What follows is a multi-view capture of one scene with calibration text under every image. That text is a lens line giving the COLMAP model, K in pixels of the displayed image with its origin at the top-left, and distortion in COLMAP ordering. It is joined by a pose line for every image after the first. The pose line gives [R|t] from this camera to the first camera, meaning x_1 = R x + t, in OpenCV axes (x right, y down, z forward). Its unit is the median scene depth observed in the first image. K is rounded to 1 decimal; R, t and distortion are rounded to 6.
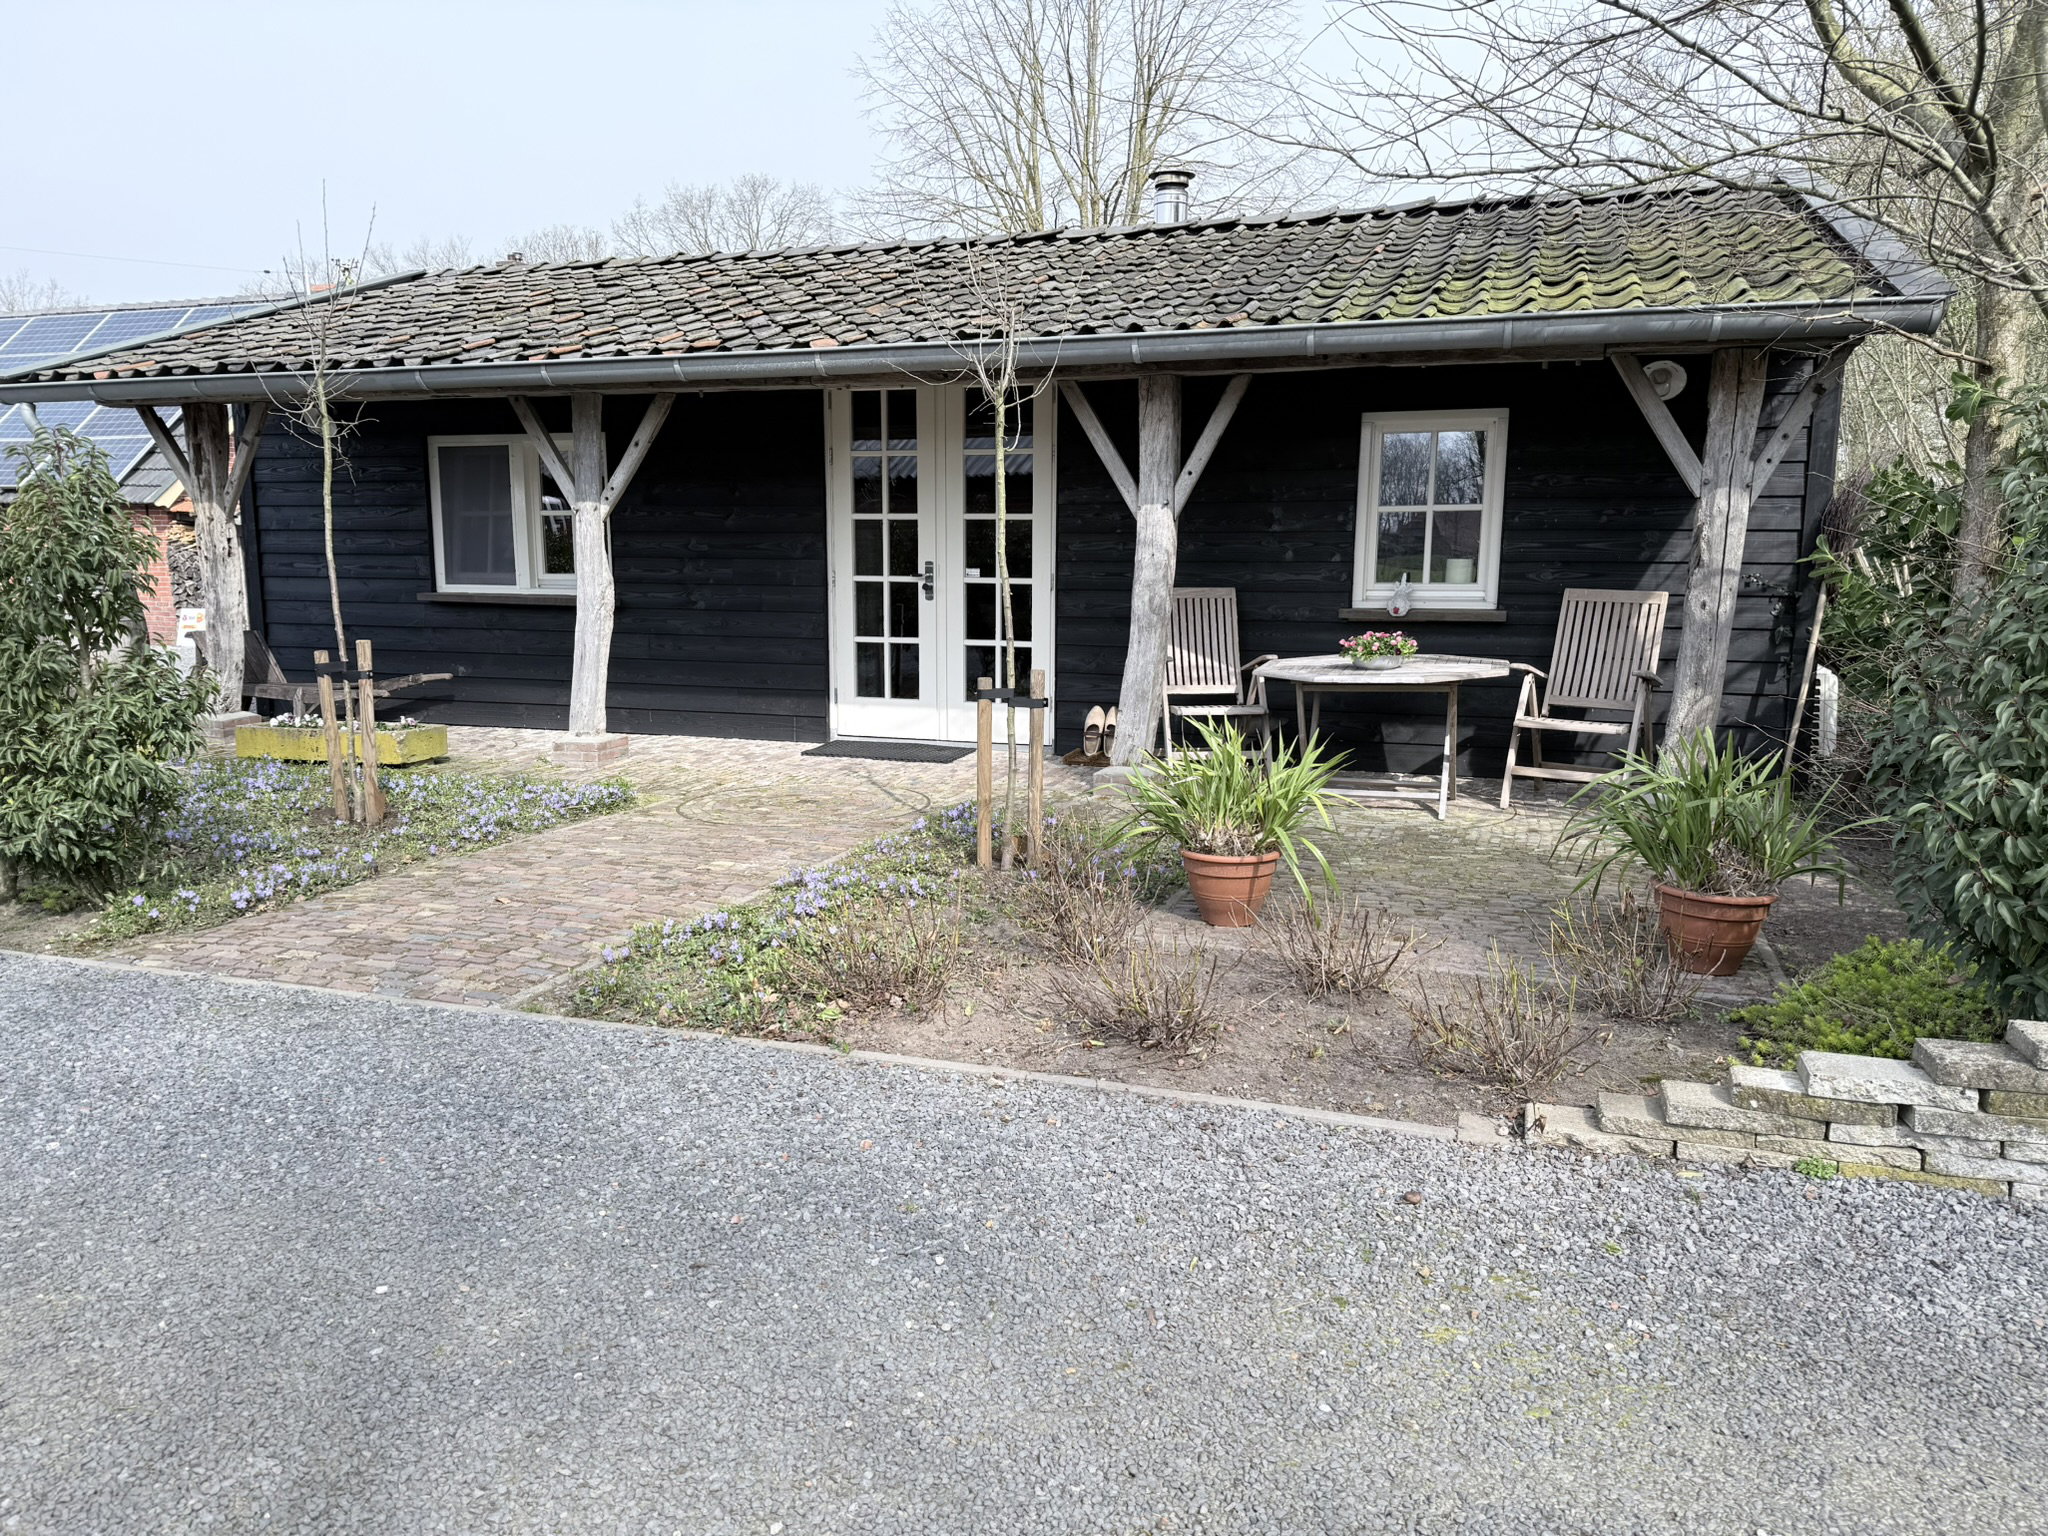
lens RADIAL K [[1439.4, 0, 1041.4], [0, 1439.4, 769.3], [0, 0, 1]] dist [0.065818, -0.093271]
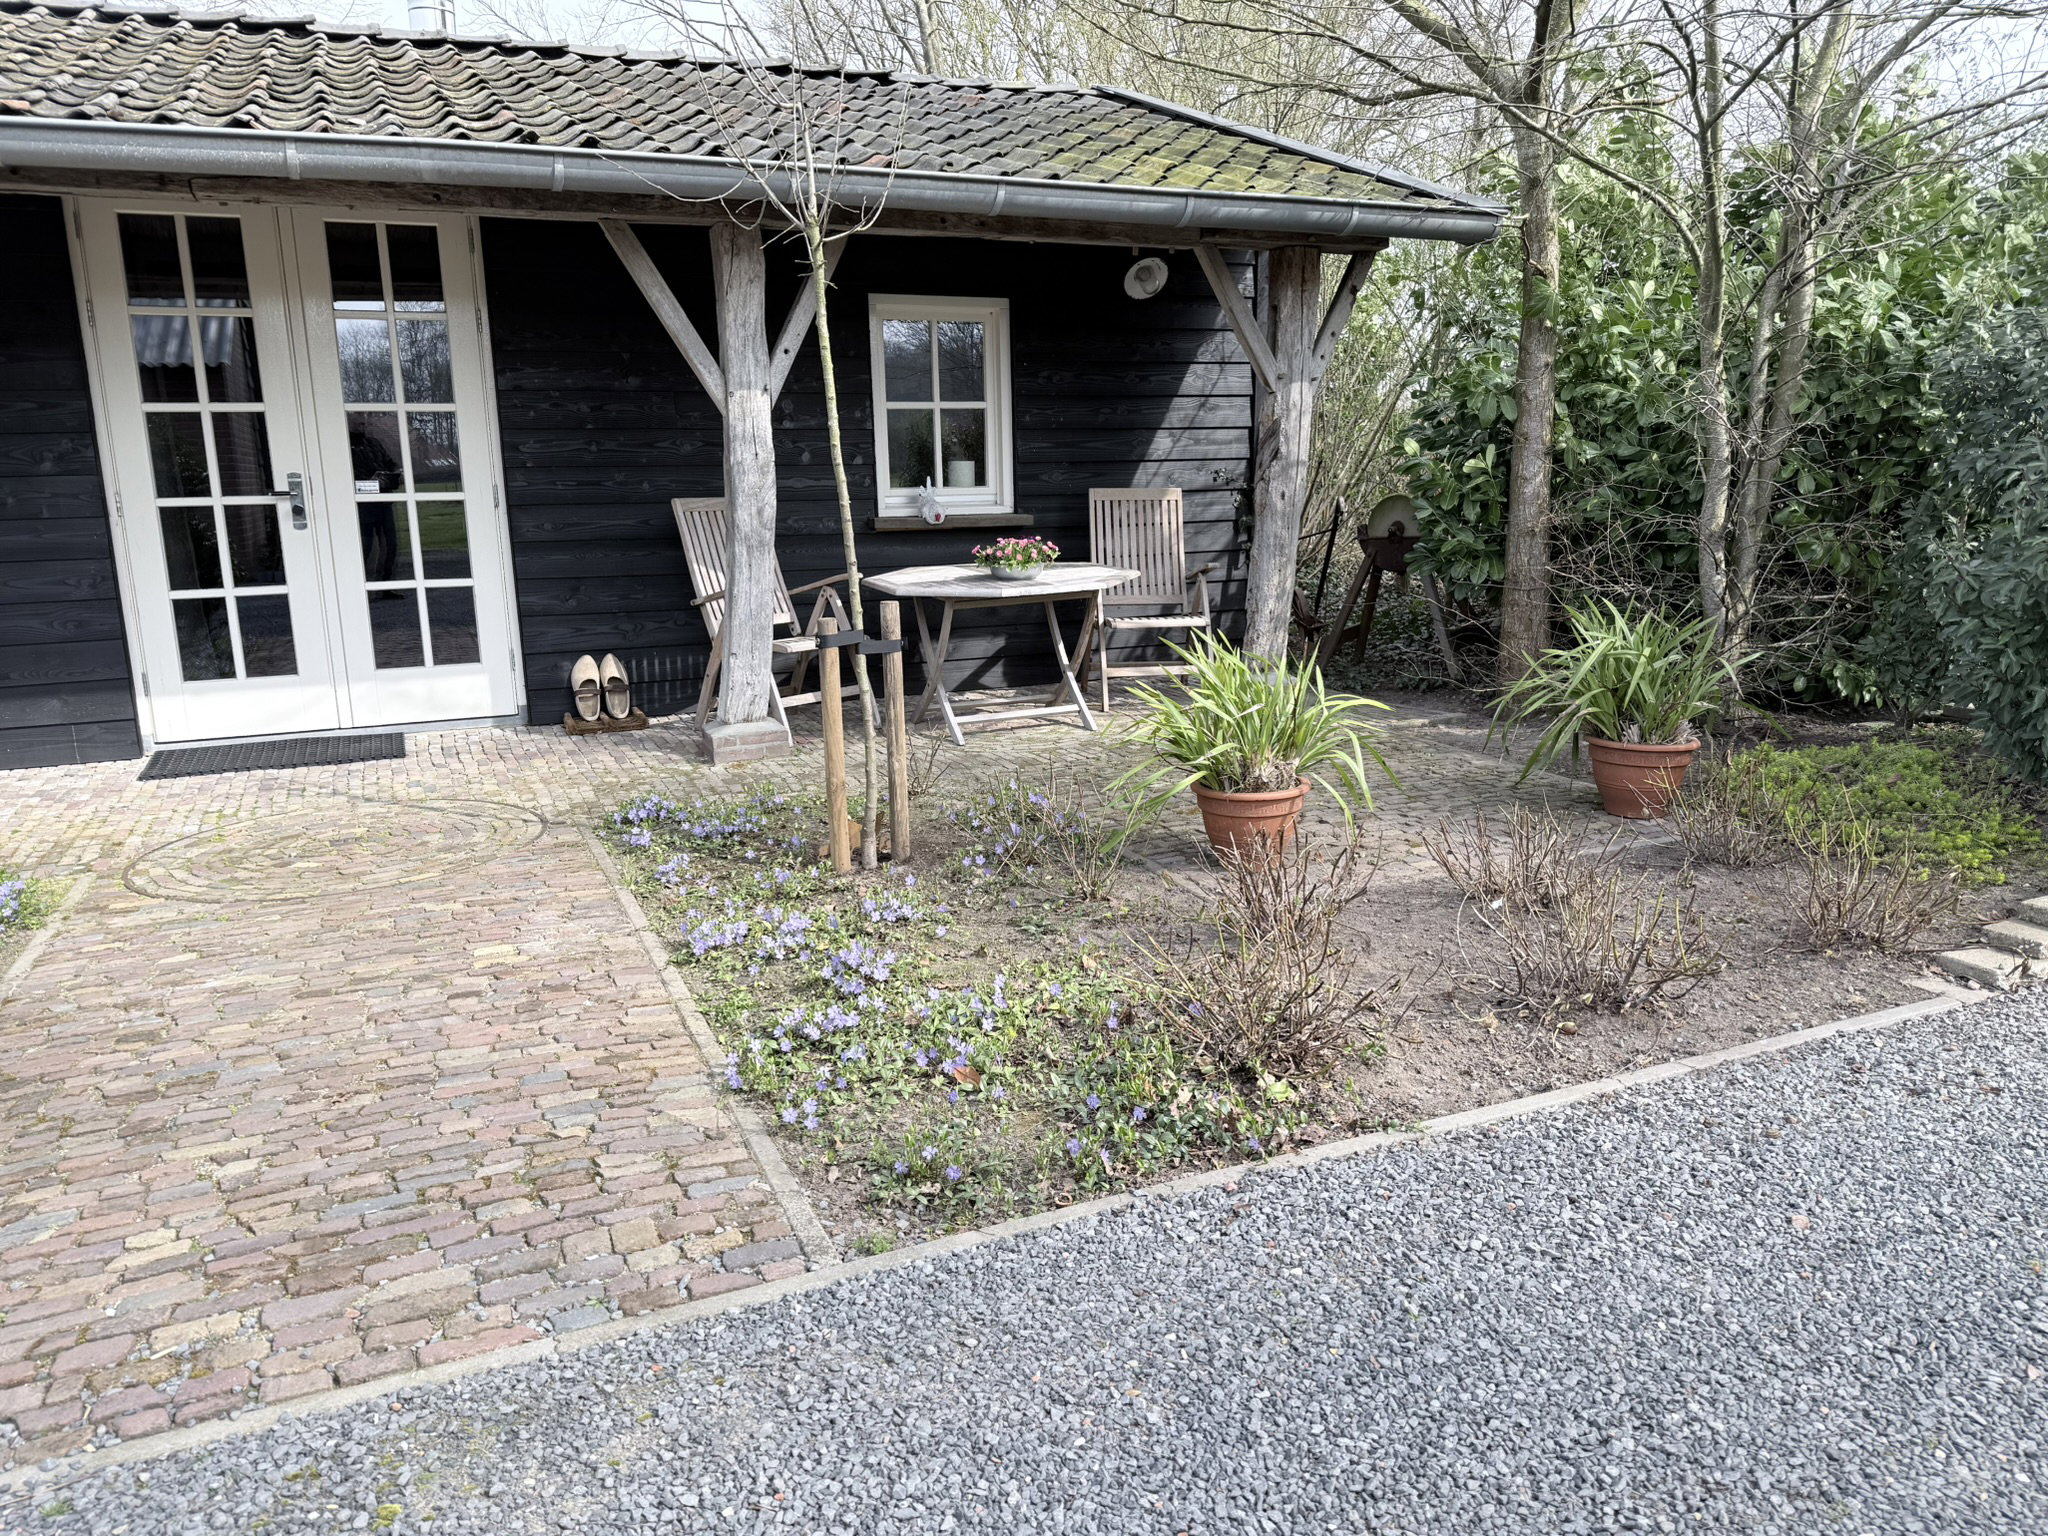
lens RADIAL K [[1439.4, 0, 1031.8], [0, 1439.4, 774.1], [0, 0, 1]] dist [0.065818, -0.093271]
pose [[0.734527, -0.157570, 0.660032, -0.308301], [0.120431, 0.987496, 0.101722, -0.031199], [-0.667807, 0.004771, 0.744319, 0.254607]]
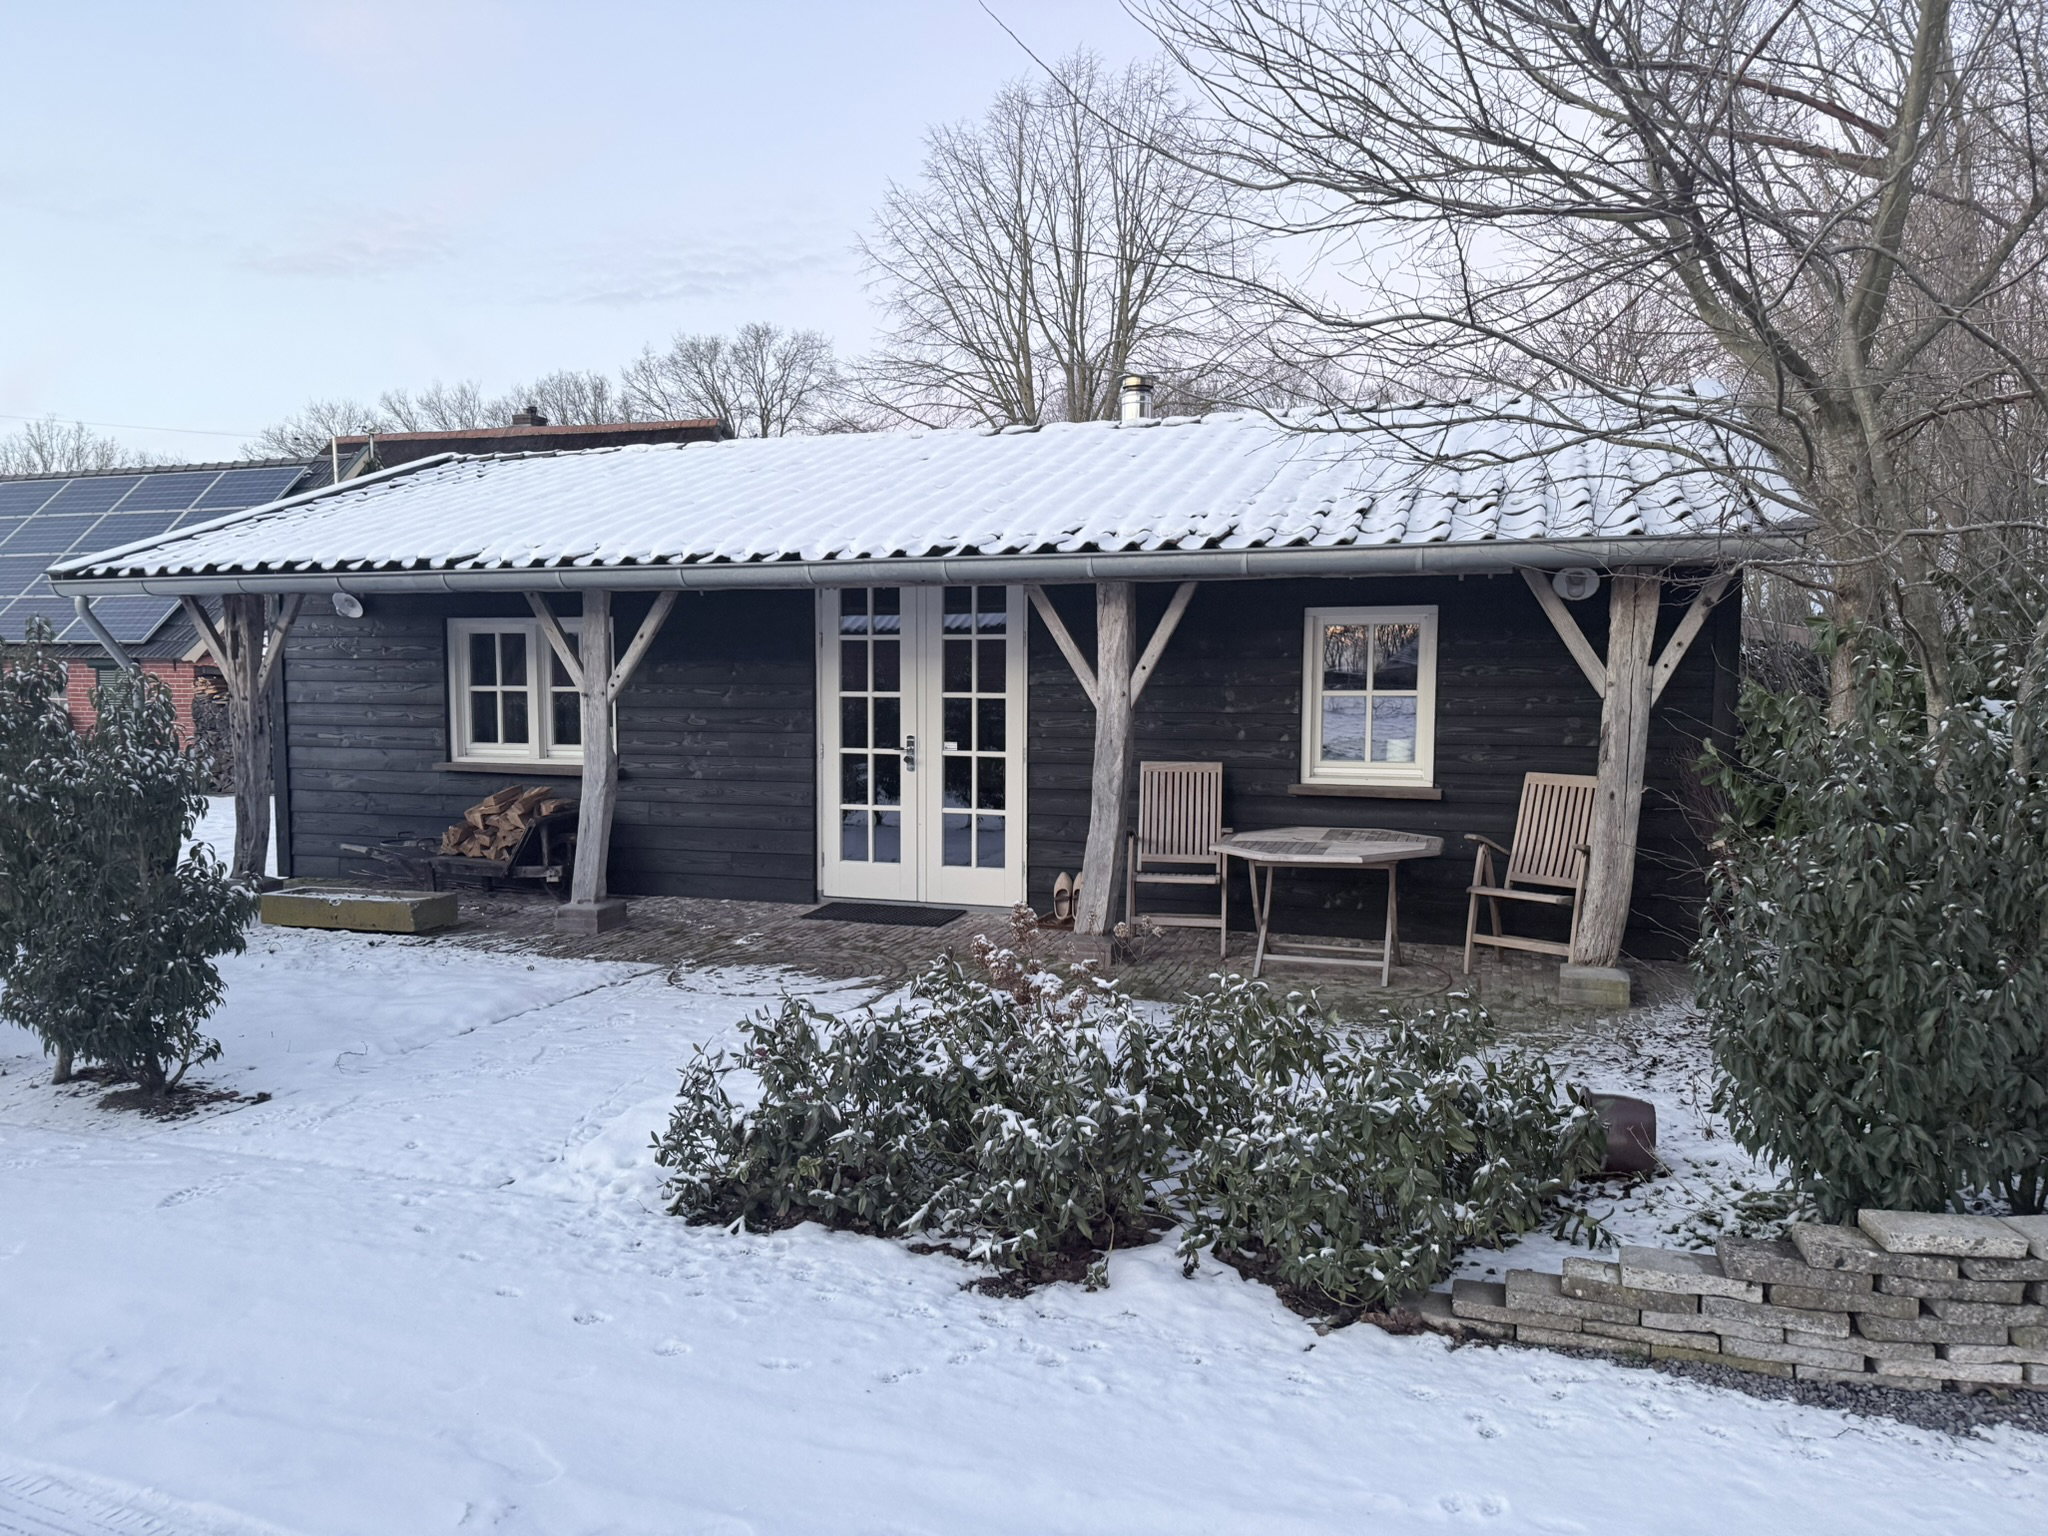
lens RADIAL K [[1439.4, 0, 1032.3], [0, 1439.4, 776.5], [0, 0, 1]] dist [0.065818, -0.093271]
pose [[0.999974, -0.000674, -0.007210, 0.021487], [0.000123, 0.997096, -0.076153, -0.033273], [0.007240, 0.076150, 0.997070, -0.069703]]
